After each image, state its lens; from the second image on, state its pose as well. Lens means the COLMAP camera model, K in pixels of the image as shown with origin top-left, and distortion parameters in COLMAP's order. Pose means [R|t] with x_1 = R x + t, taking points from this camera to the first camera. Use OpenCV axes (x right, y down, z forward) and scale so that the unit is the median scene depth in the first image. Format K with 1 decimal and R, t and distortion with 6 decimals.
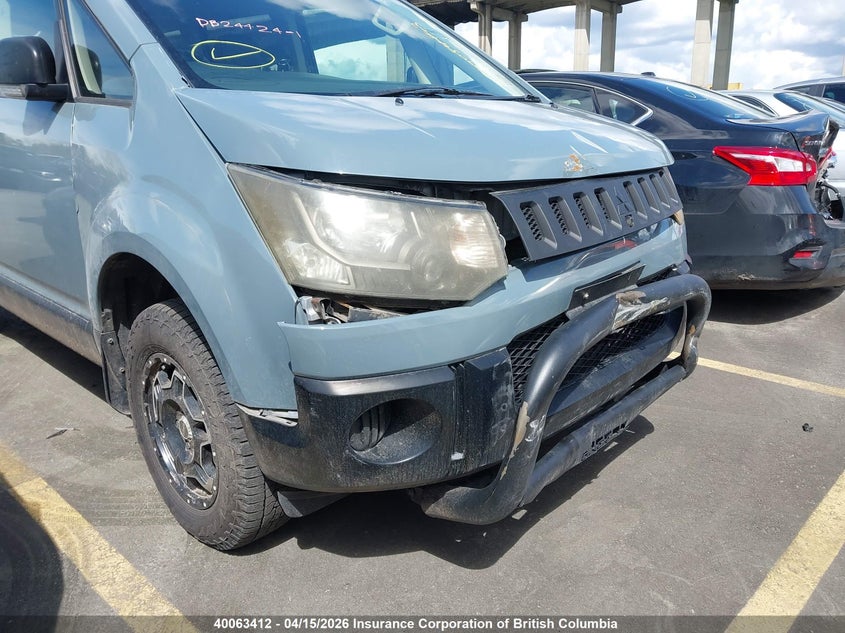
lens RADIAL K [[645.0, 0, 427.5], [0, 645.0, 311.2], [0, 0, 1]] dist [0.016744, -0.032022]
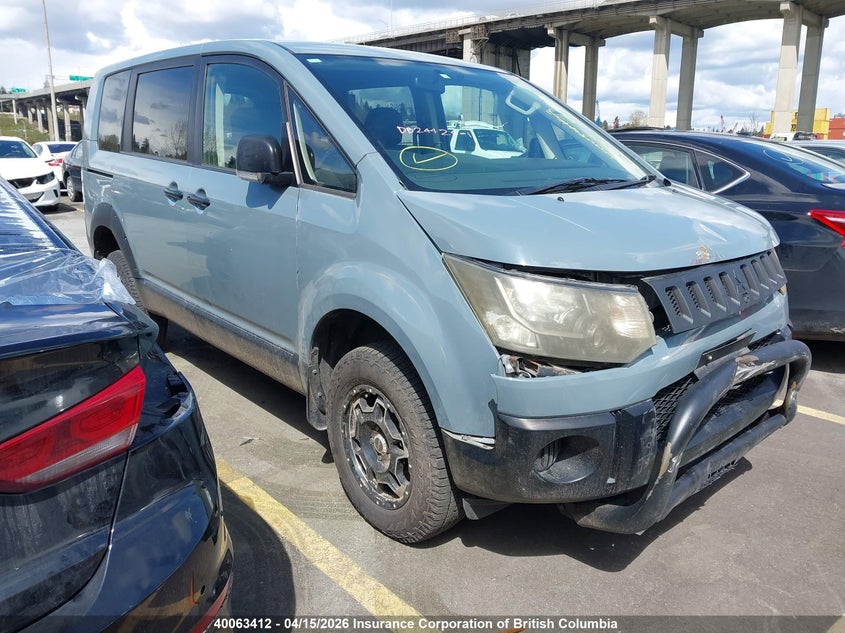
lens RADIAL K [[645.0, 0, 429.5], [0, 645.0, 308.3], [0, 0, 1]] dist [0.016744, -0.032022]
pose [[0.994566, 0.035718, -0.097787, -0.165286], [-0.039108, 0.998691, -0.032974, -0.053500], [0.096482, 0.036619, 0.994661, -0.286474]]
